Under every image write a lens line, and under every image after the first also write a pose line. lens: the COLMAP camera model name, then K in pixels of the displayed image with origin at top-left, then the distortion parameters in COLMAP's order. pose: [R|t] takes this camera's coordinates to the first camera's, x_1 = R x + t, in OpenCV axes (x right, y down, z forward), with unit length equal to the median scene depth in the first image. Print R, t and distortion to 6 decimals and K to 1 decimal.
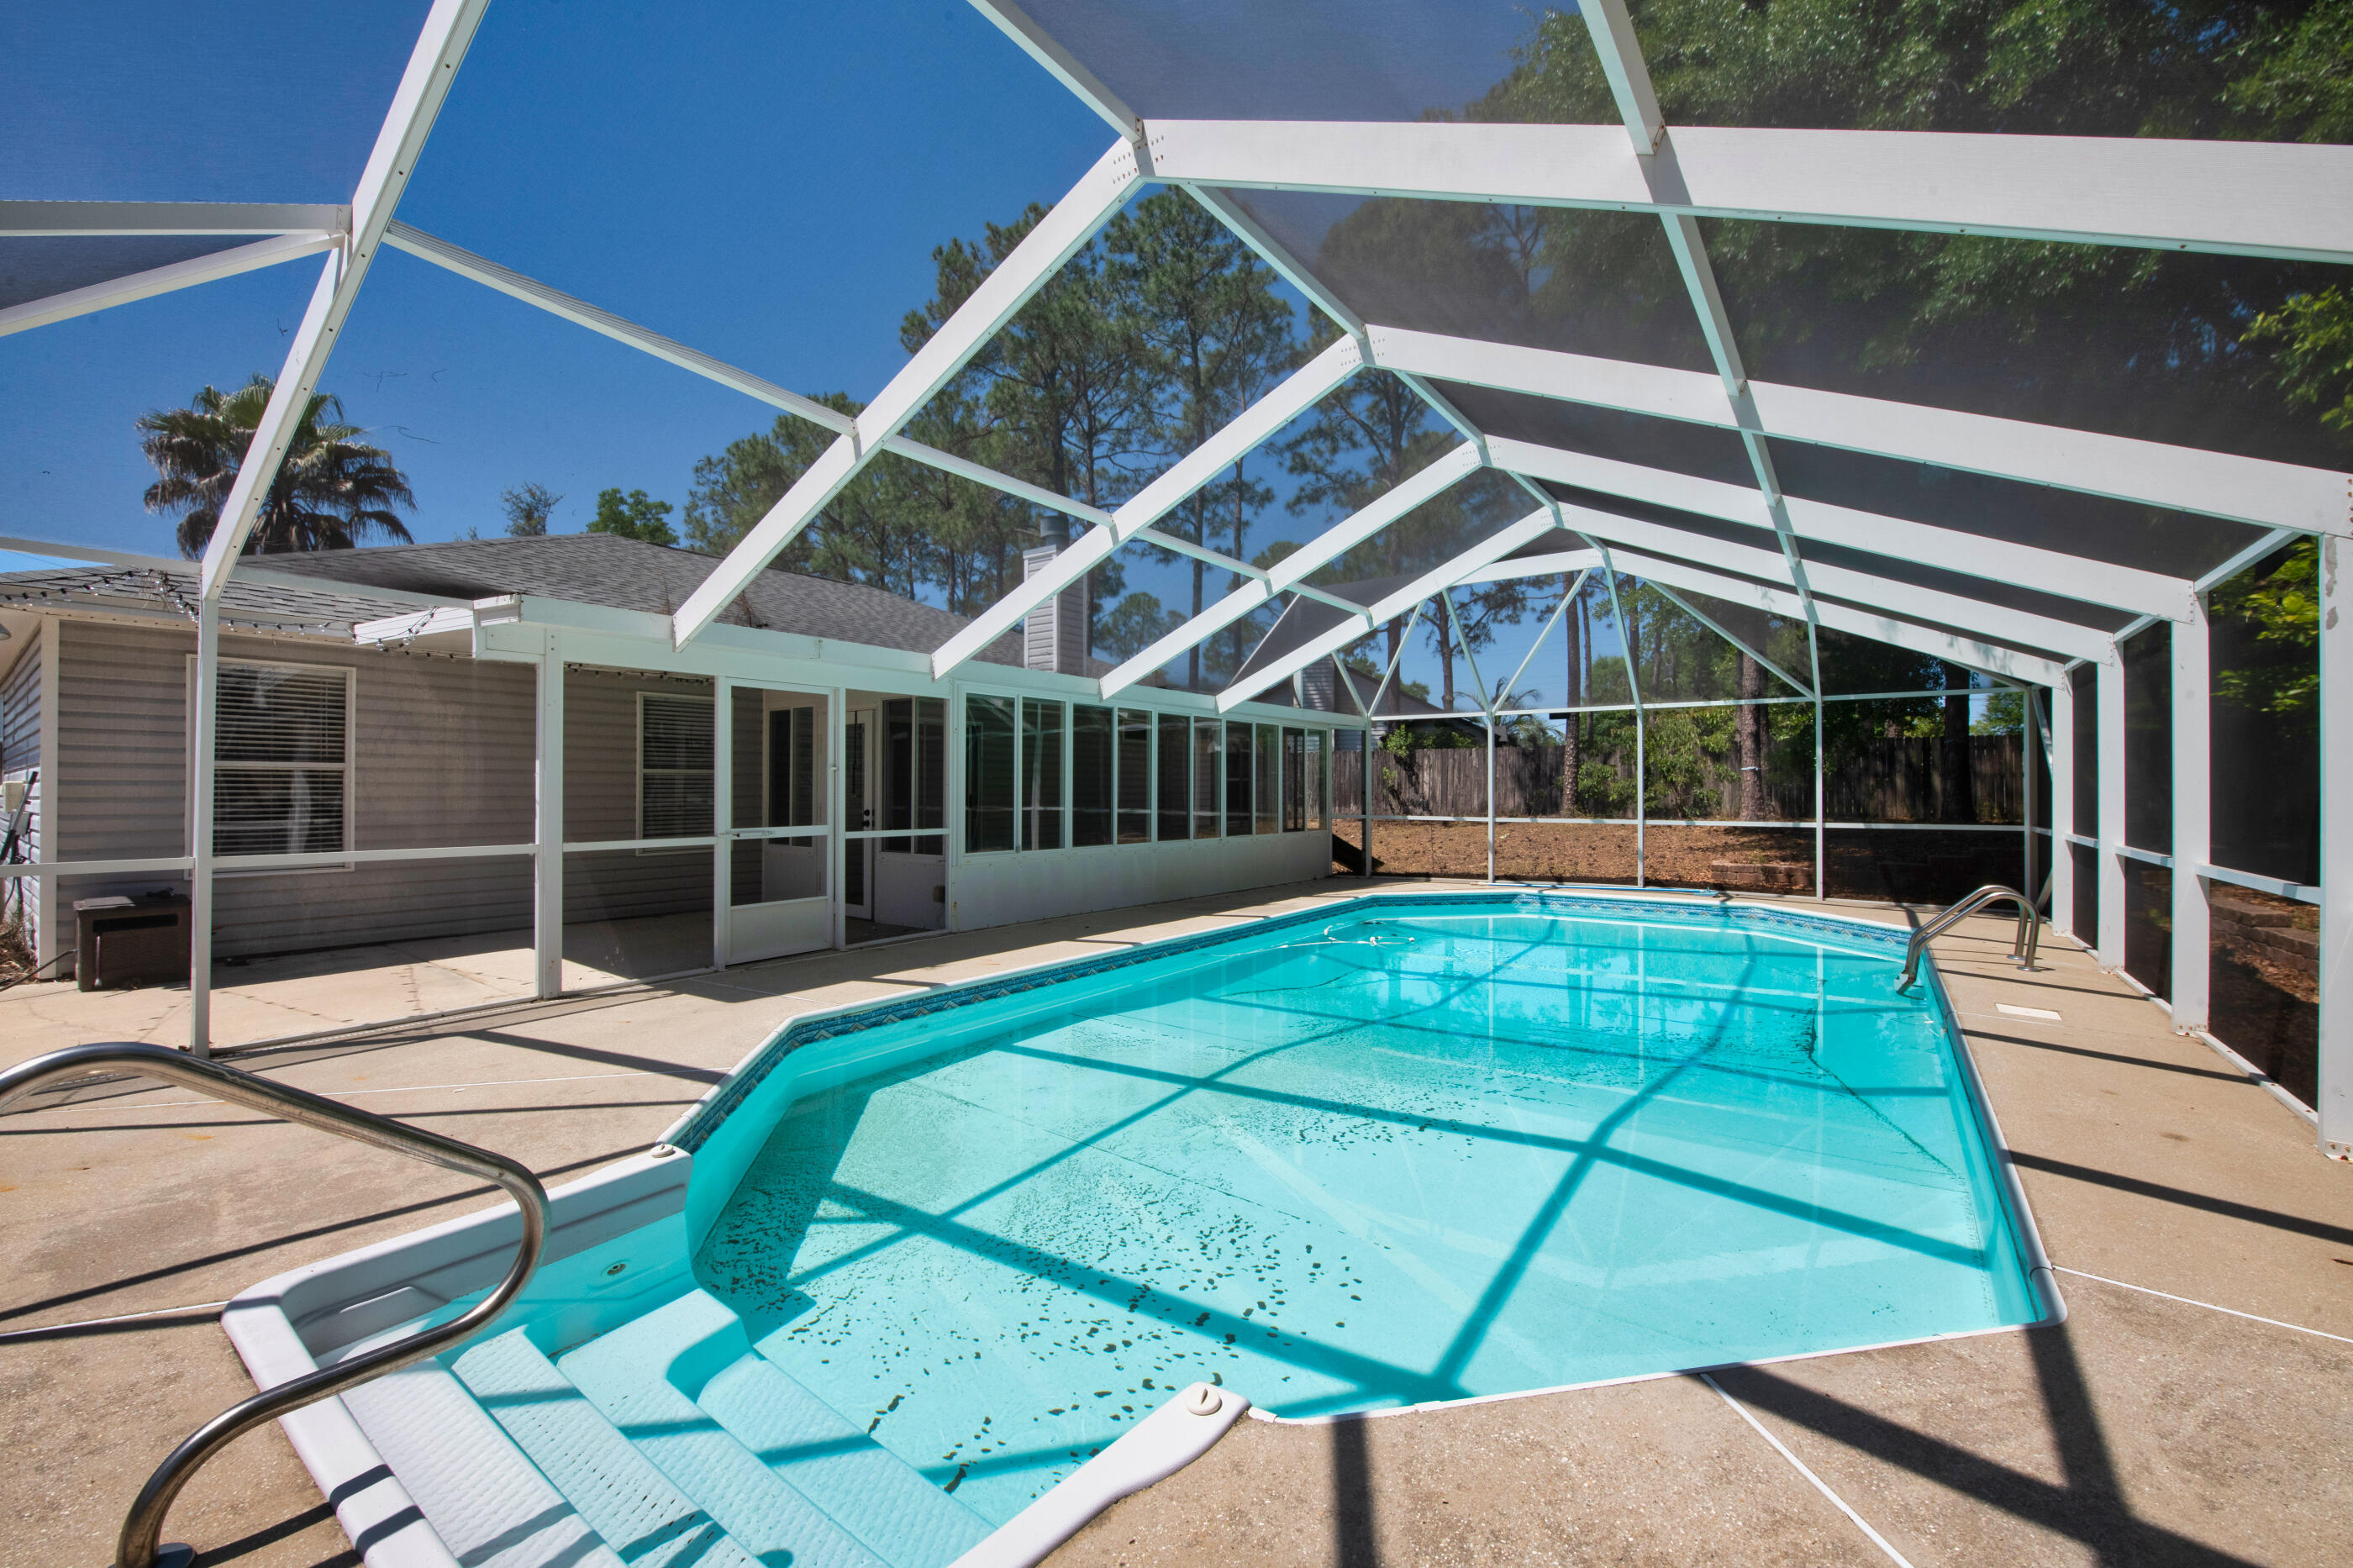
lens RADIAL K [[965.2, 0, 1182.2], [0, 965.2, 792.4], [0, 0, 1]] dist [-0.012875, -0.002047]
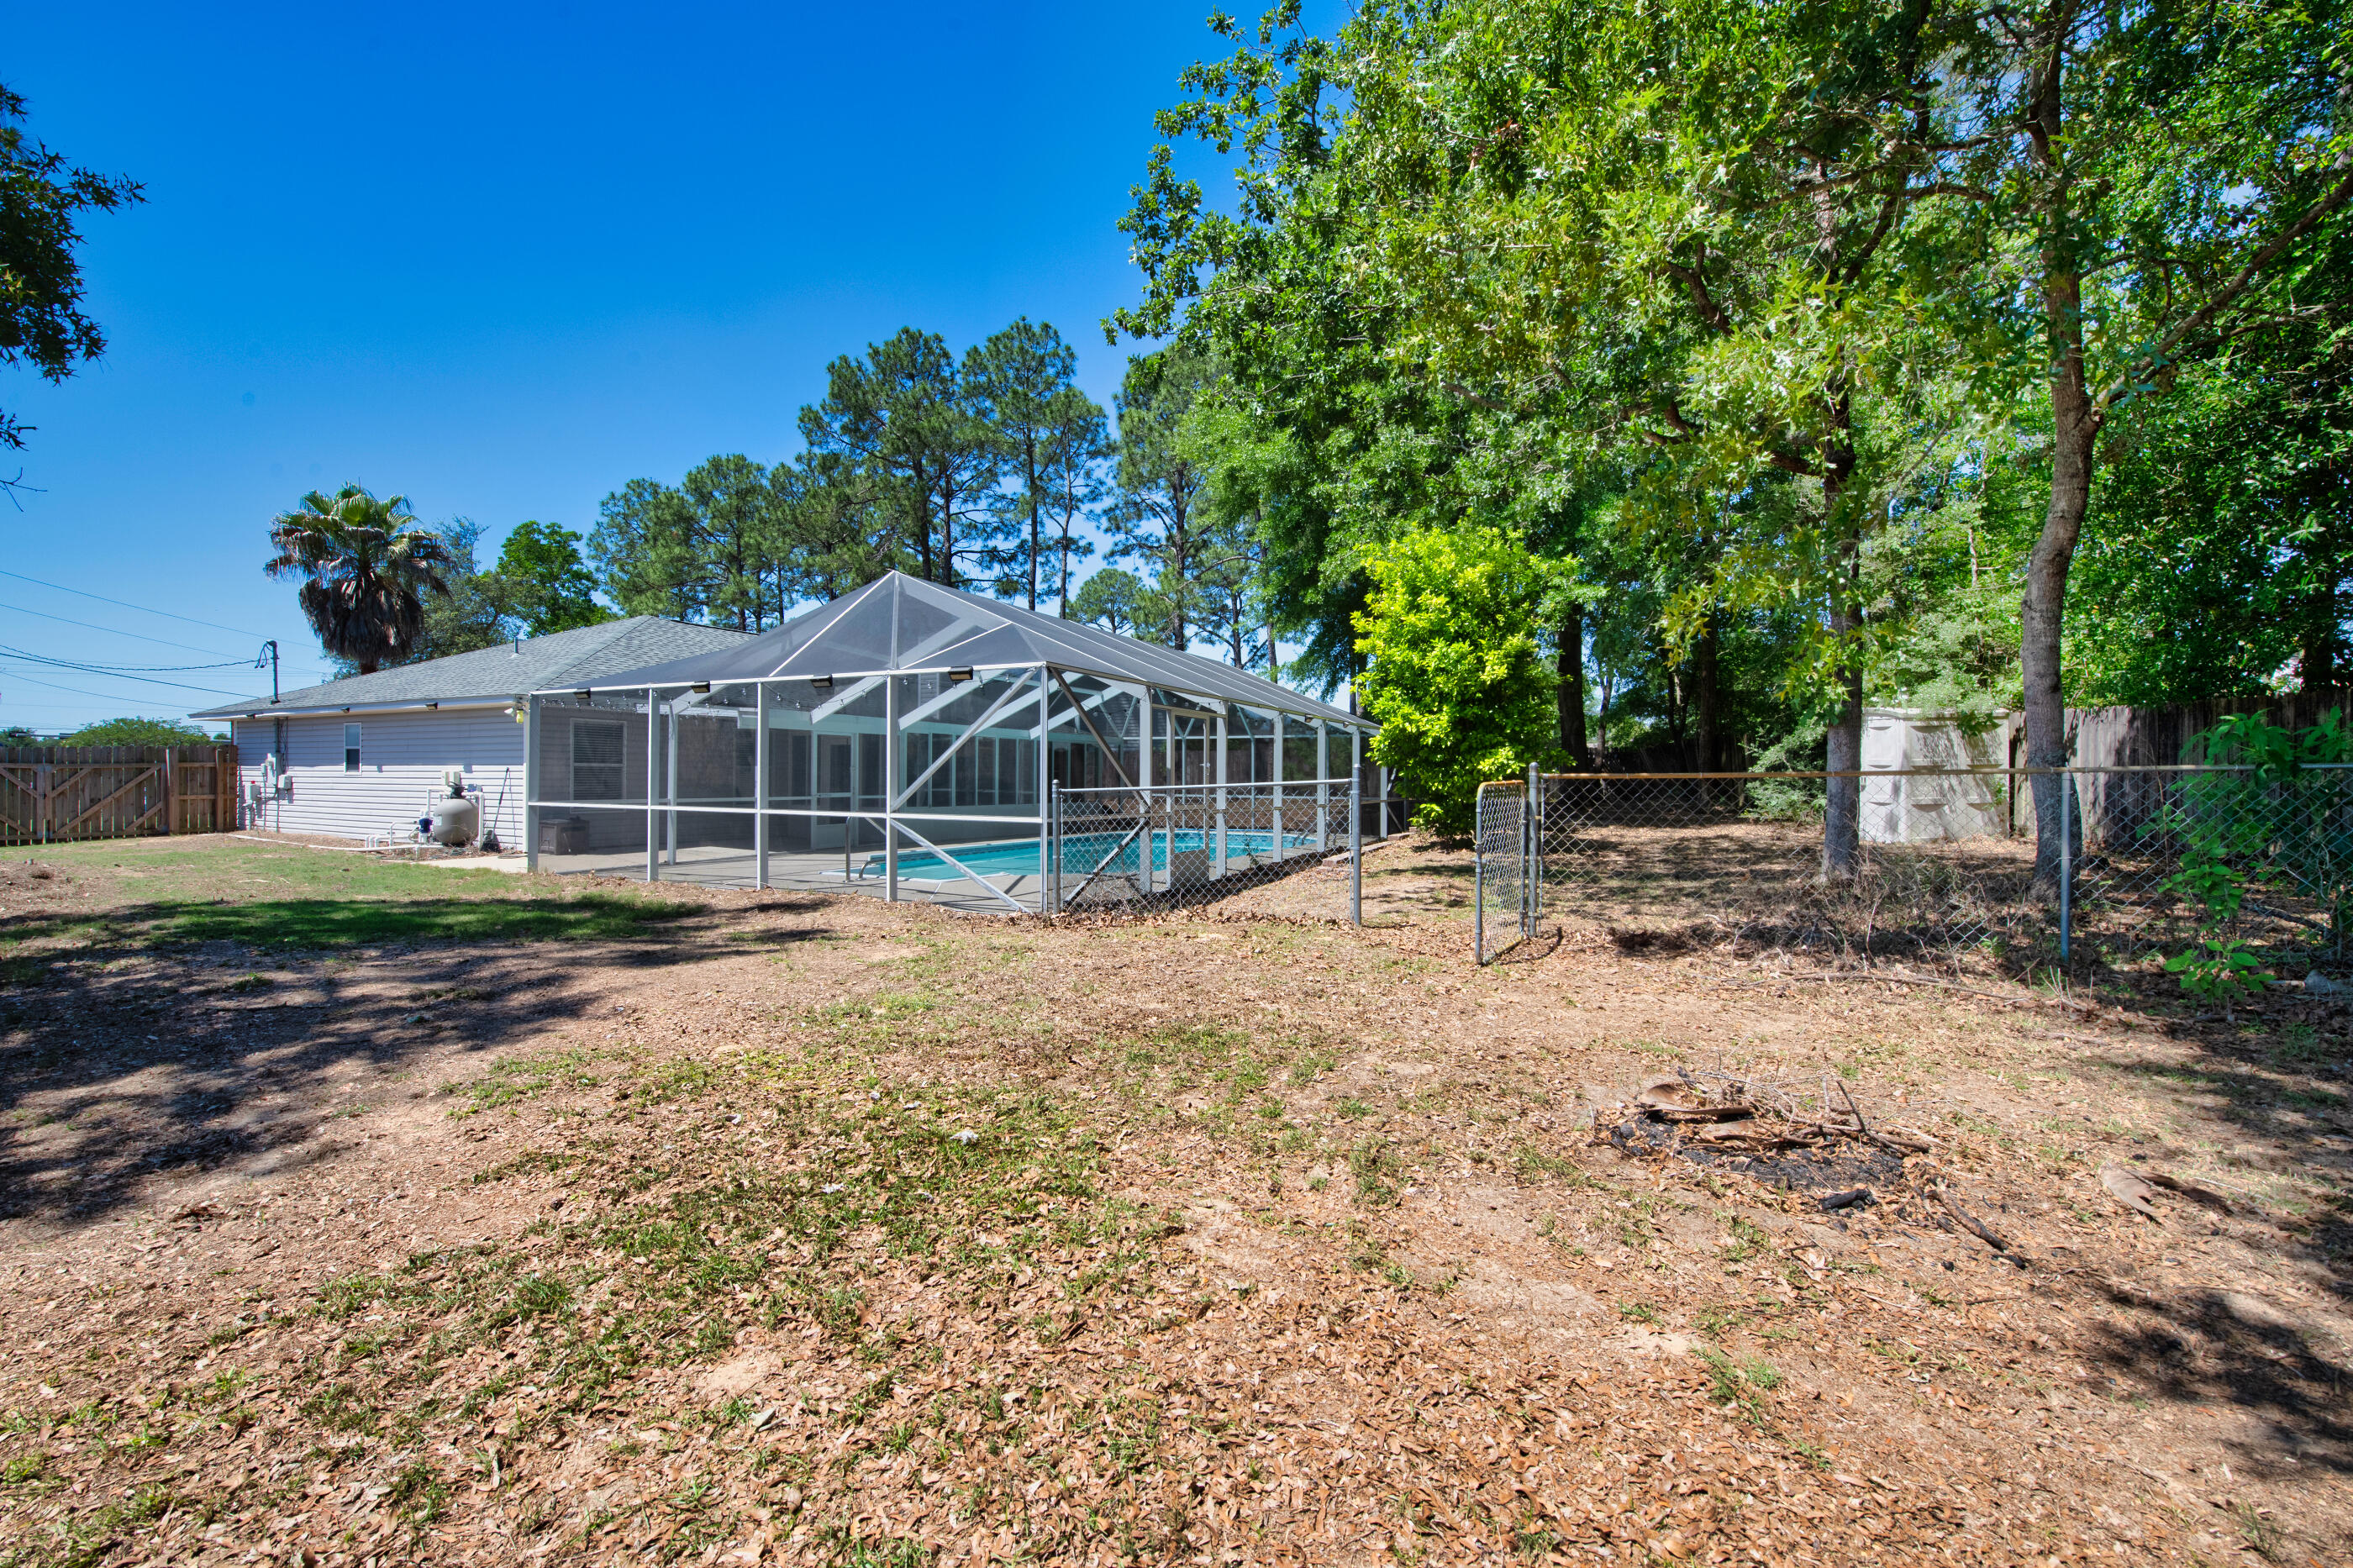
lens RADIAL K [[965.2, 0, 1164.0], [0, 965.2, 822.8], [0, 0, 1]] dist [-0.012875, -0.002047]
pose [[0.990214, -0.000425, 0.139559, 0.029847], [-0.005166, 0.999198, 0.039697, 0.007093], [-0.139464, -0.040029, 0.989418, -1.008054]]
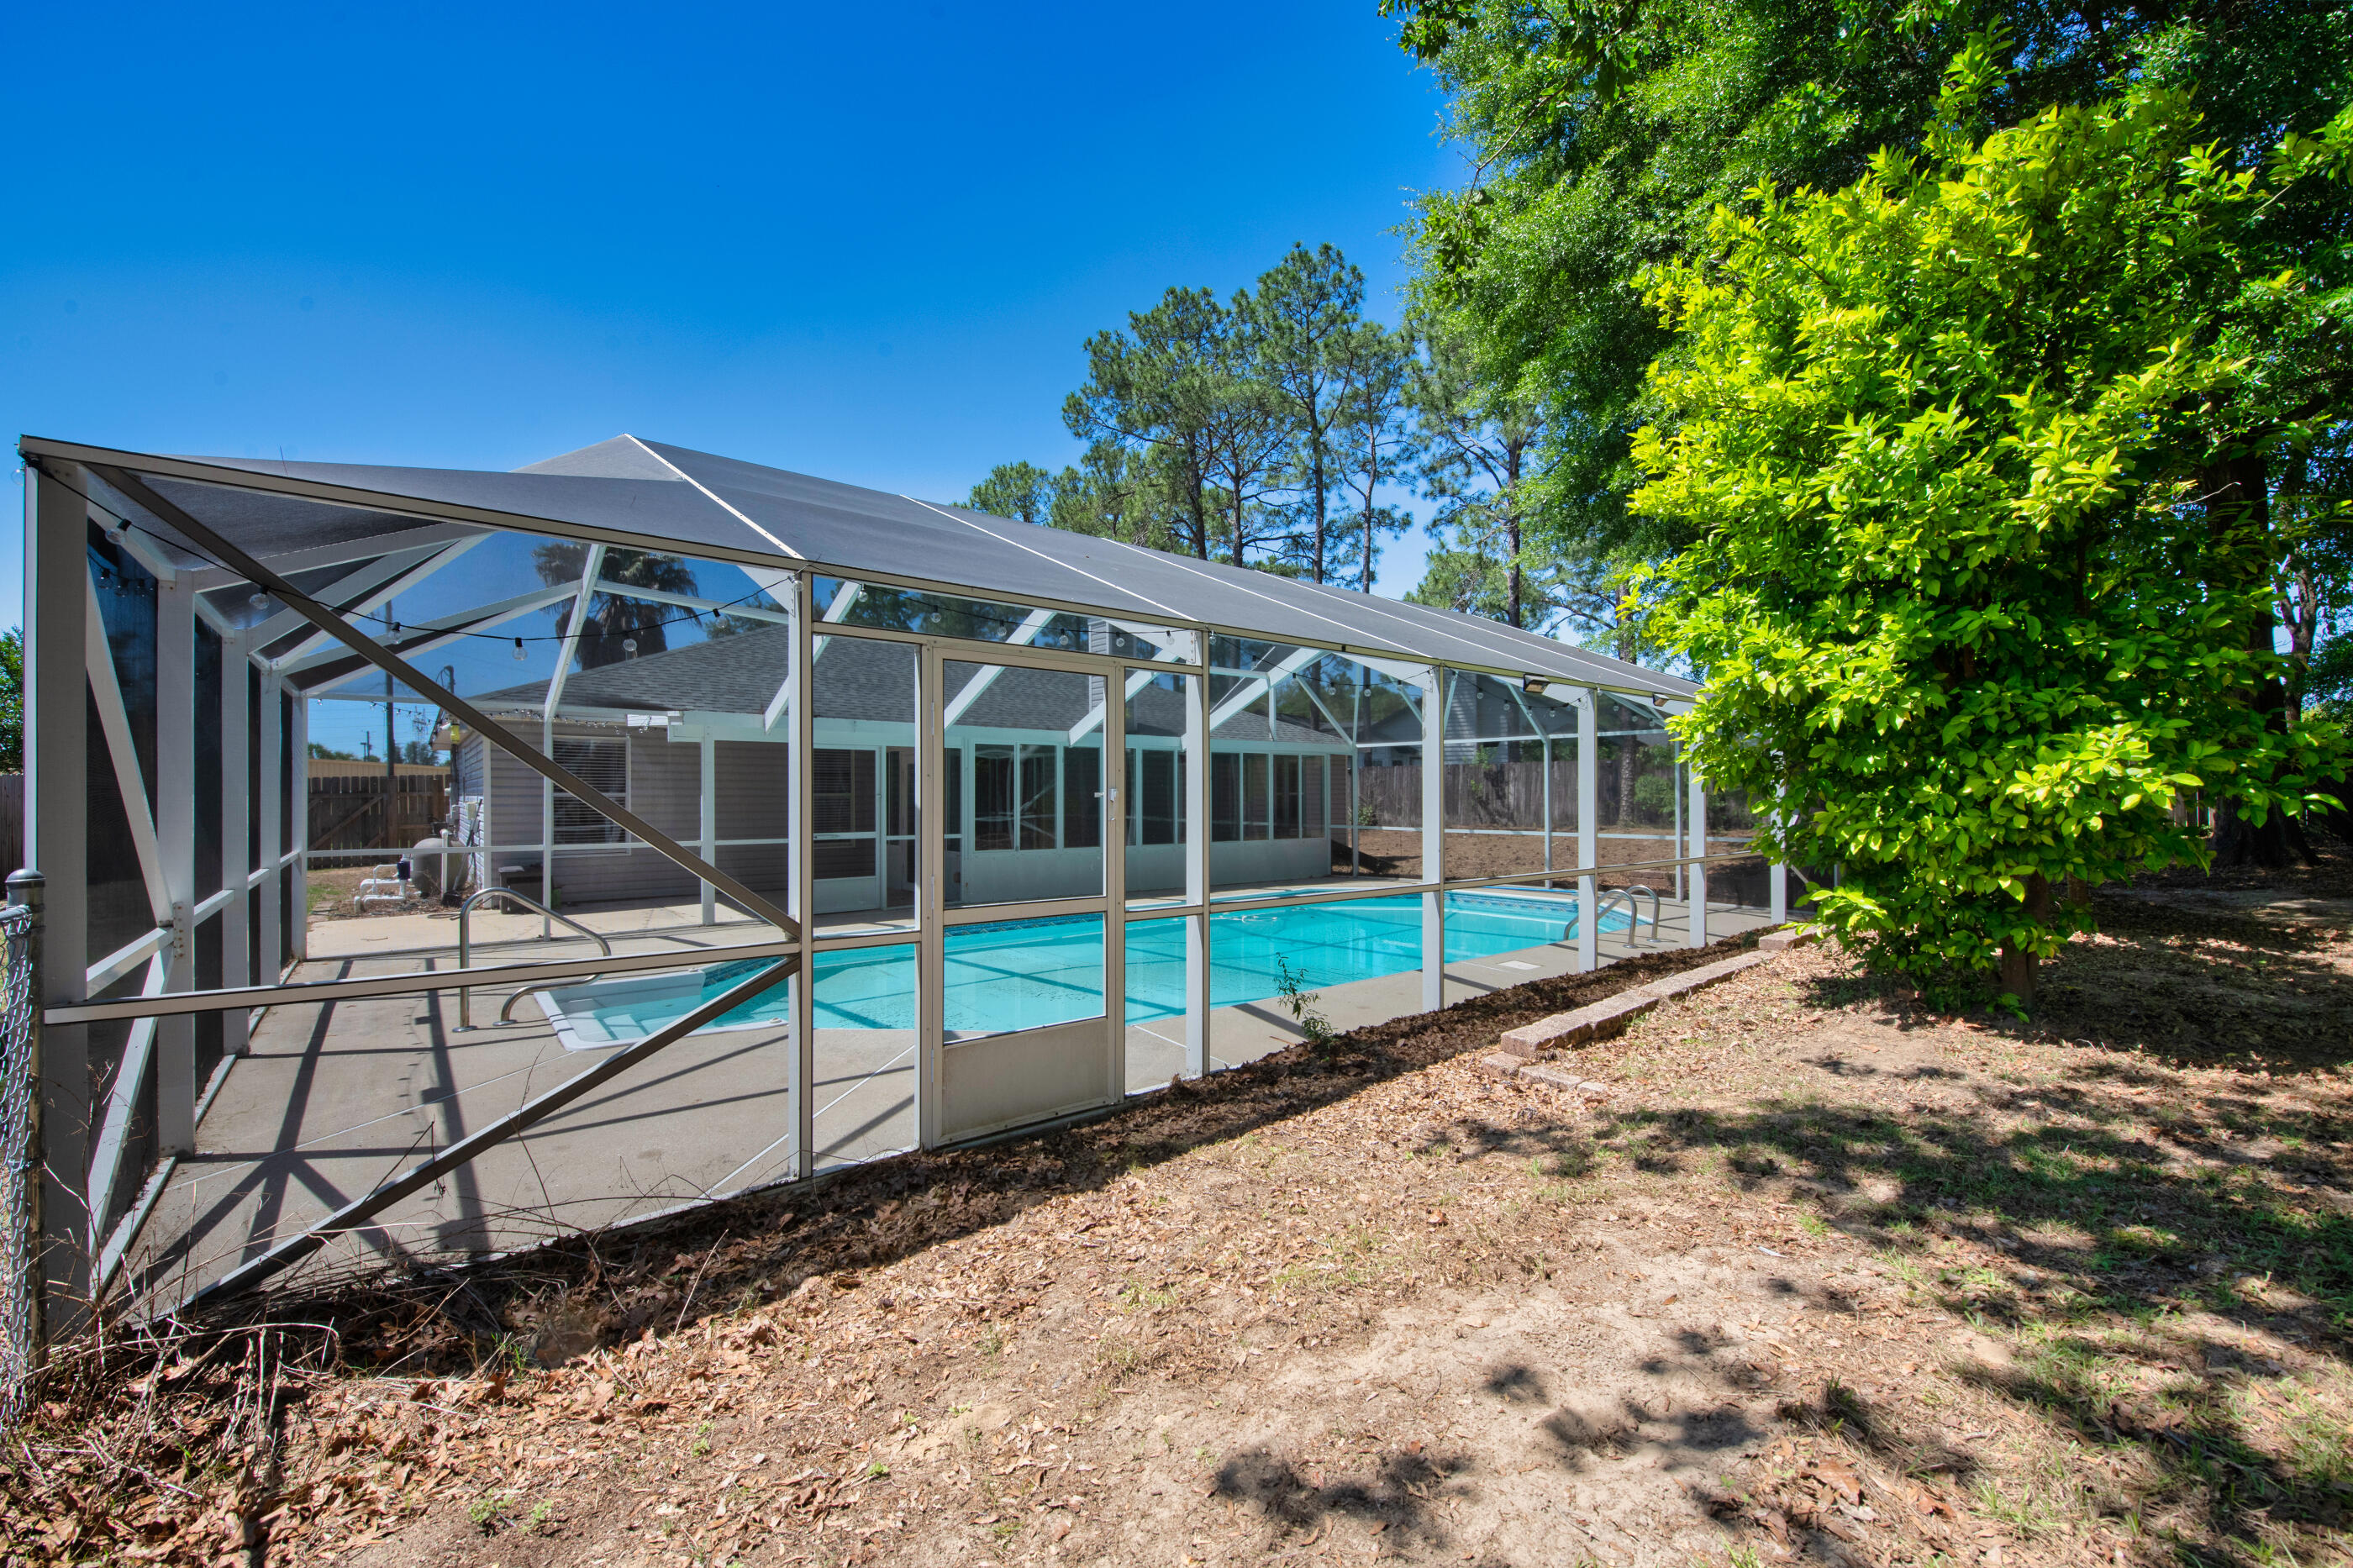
lens RADIAL K [[965.2, 0, 1162.5], [0, 965.2, 801.2], [0, 0, 1]] dist [-0.012875, -0.002047]
pose [[0.966027, 0.000070, -0.258441, 0.366747], [0.000624, 0.999996, 0.002602, -0.014013], [0.258440, -0.002674, 0.966024, -0.307194]]
